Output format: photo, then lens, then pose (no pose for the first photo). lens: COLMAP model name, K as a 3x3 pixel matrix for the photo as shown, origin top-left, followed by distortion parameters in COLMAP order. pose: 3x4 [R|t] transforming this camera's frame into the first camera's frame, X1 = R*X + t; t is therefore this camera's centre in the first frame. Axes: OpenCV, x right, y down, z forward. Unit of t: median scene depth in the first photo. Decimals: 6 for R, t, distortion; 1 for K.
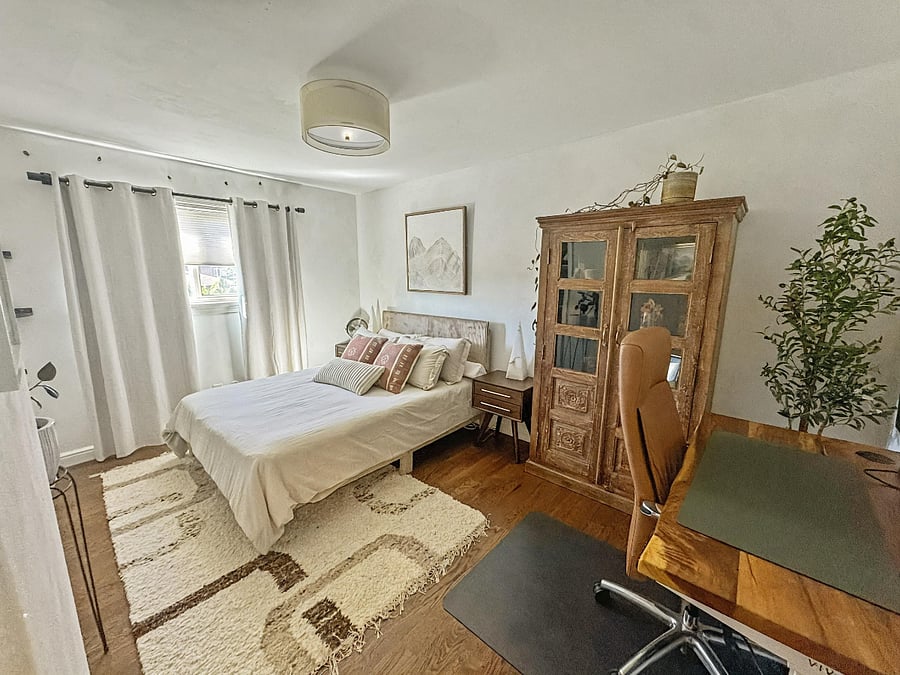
lens RADIAL K [[359.6, 0, 450.0], [0, 359.6, 337.5], [0, 0, 1]] dist [-0.002258, -0.000451]
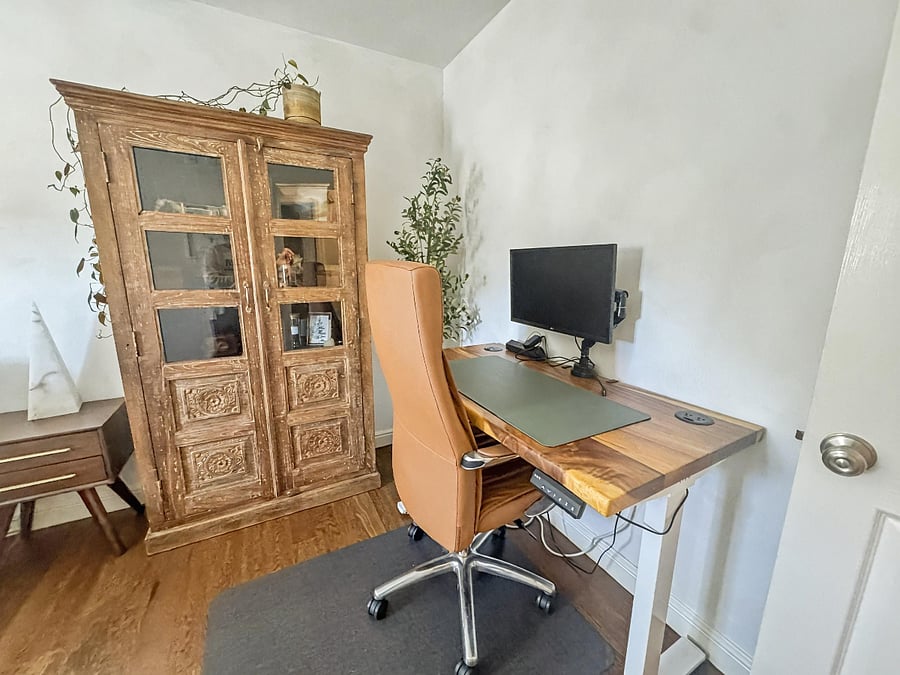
lens RADIAL K [[359.6, 0, 450.0], [0, 359.6, 337.5], [0, 0, 1]] dist [-0.002258, -0.000451]
pose [[0.345429, -0.198048, 0.917309, -0.090148], [0.162729, 0.975311, 0.149293, 0.027060], [-0.924228, 0.097703, 0.369129, 0.341962]]
